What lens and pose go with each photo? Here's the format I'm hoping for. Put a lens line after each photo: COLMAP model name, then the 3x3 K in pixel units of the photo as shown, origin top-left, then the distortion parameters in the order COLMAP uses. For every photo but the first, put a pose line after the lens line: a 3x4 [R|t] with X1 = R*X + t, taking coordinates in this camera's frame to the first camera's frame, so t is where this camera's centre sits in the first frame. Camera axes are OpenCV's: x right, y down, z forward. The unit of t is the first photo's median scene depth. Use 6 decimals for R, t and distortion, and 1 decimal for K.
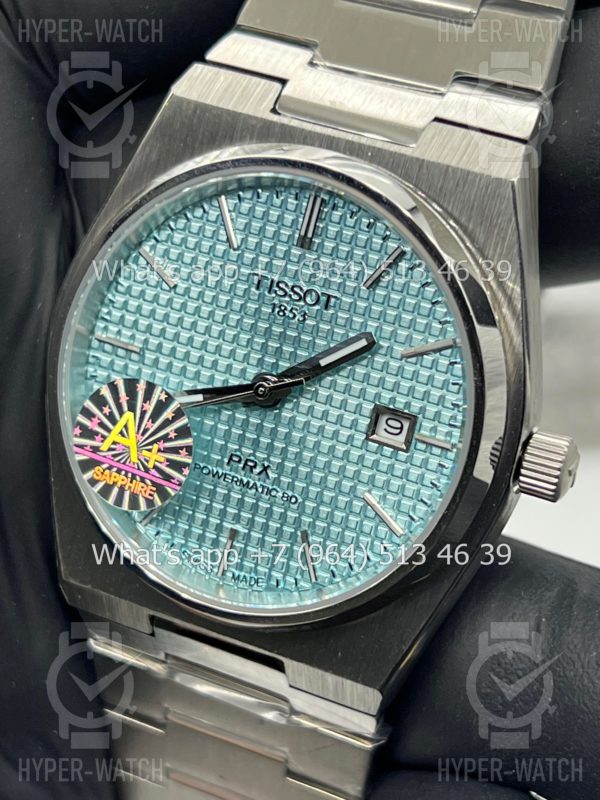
lens RADIAL K [[1840.6, 0, 300.0], [0, 1840.6, 400.0], [0, 0, 1]] dist [0.053171, -0.154008]
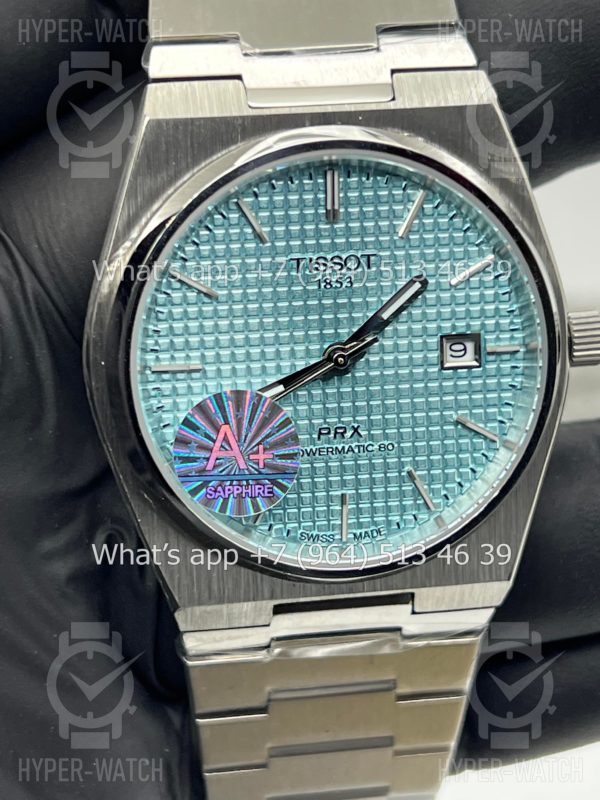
lens RADIAL K [[1840.6, 0, 300.0], [0, 1840.6, 400.0], [0, 0, 1]] dist [0.053171, -0.154008]
pose [[0.829360, -0.343144, 0.440924, -0.510251], [0.323556, 0.938354, 0.121668, -0.119007], [-0.455492, 0.041757, 0.889260, 0.067246]]
